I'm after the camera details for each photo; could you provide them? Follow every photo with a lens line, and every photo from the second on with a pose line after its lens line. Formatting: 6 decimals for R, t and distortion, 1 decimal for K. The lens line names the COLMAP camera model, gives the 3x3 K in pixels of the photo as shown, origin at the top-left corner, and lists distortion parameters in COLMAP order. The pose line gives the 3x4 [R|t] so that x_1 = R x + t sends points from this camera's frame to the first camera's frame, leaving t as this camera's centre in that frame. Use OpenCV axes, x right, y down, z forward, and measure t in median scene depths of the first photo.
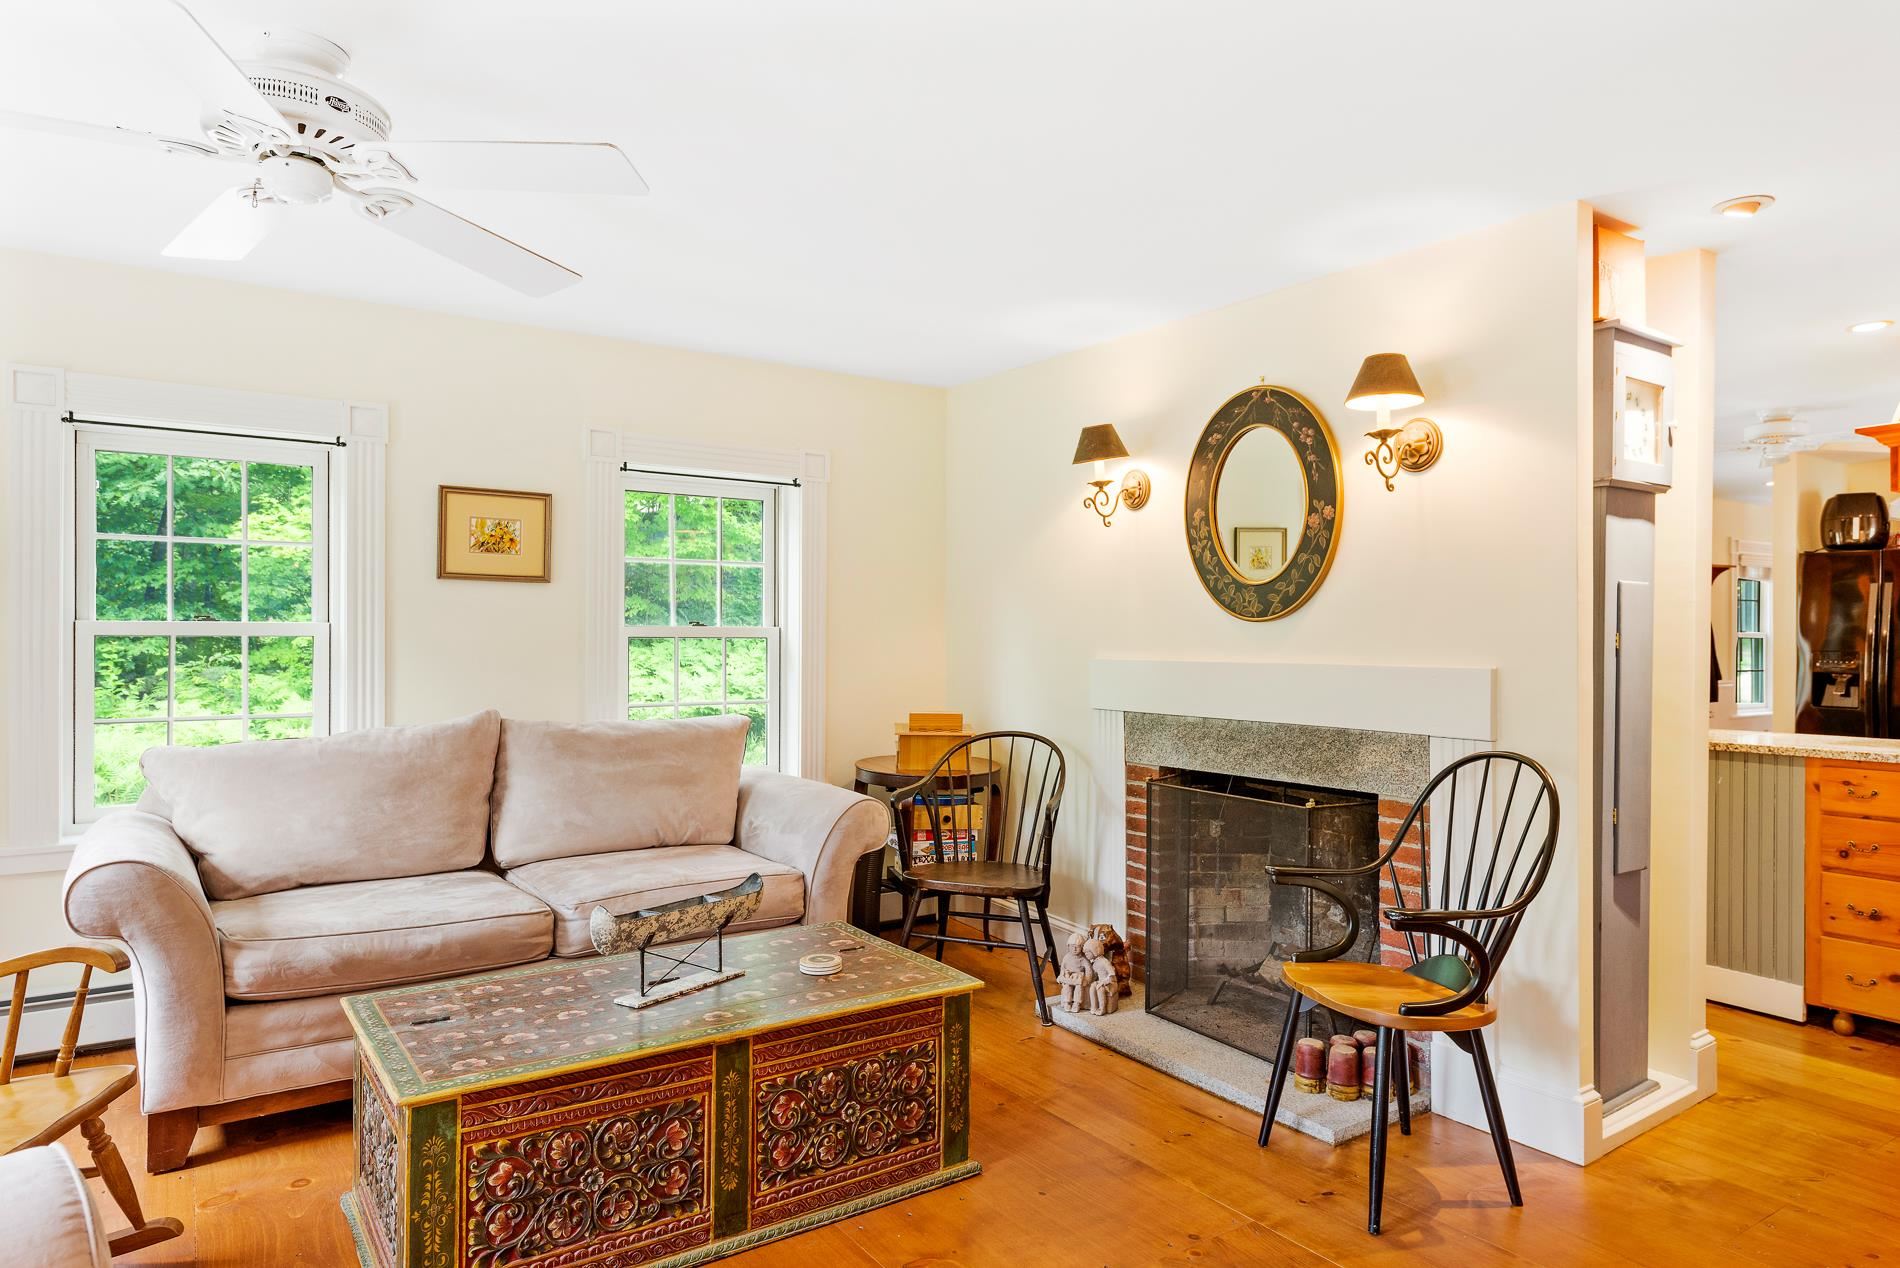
lens RADIAL K [[1192.3, 0, 958.4], [0, 1192.3, 631.9], [0, 0, 1]] dist [0.028919, -0.000732]
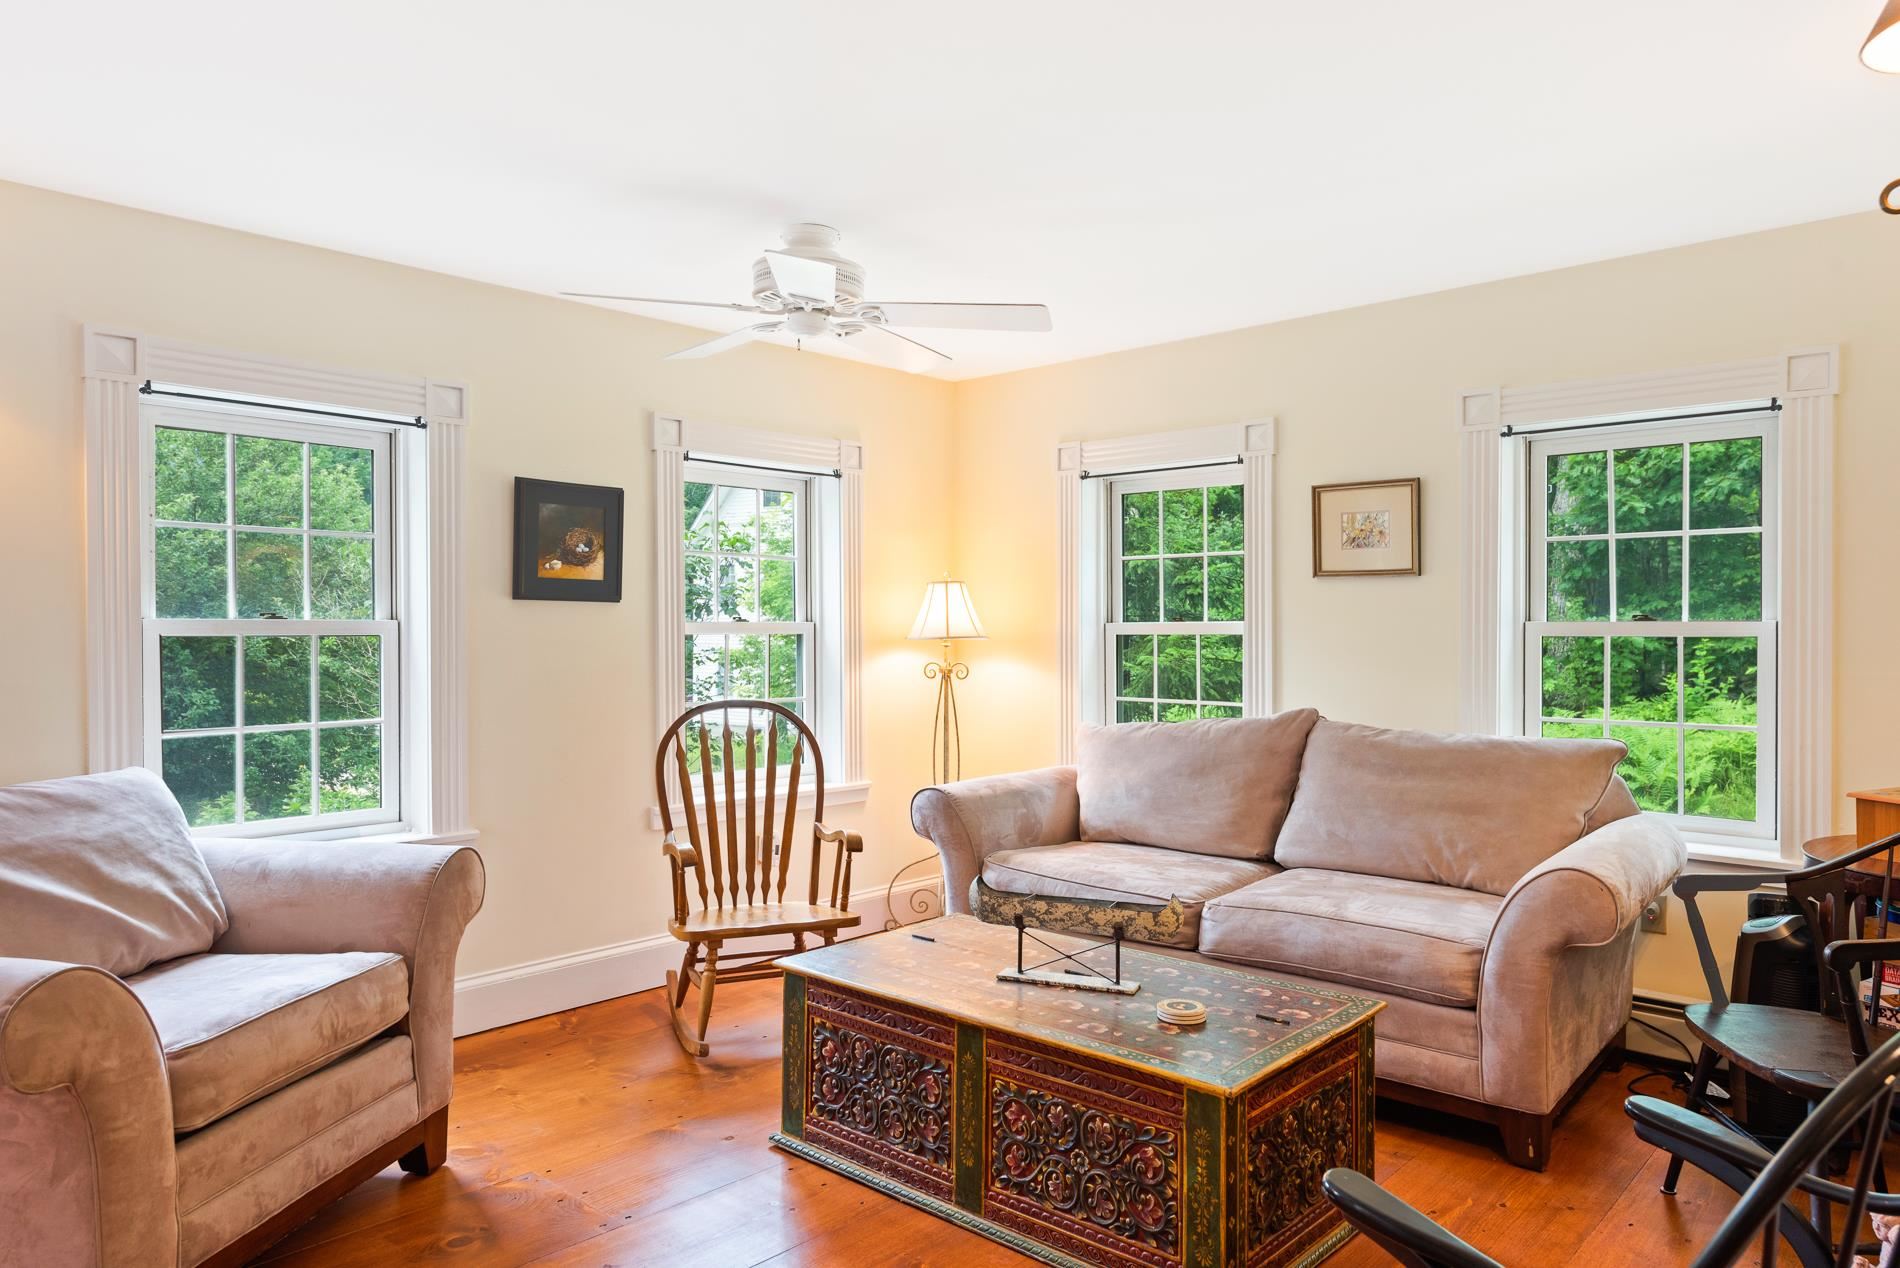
lens RADIAL K [[1270.5, 0, 953.1], [0, 1270.5, 633.6], [0, 0, 1]] dist [0.038541, 0.000830]
pose [[0.222490, 0.003097, -0.974930, 0.672768], [0.000872, 0.999994, 0.003375, -0.001024], [0.974935, -0.001601, 0.222486, 0.561506]]
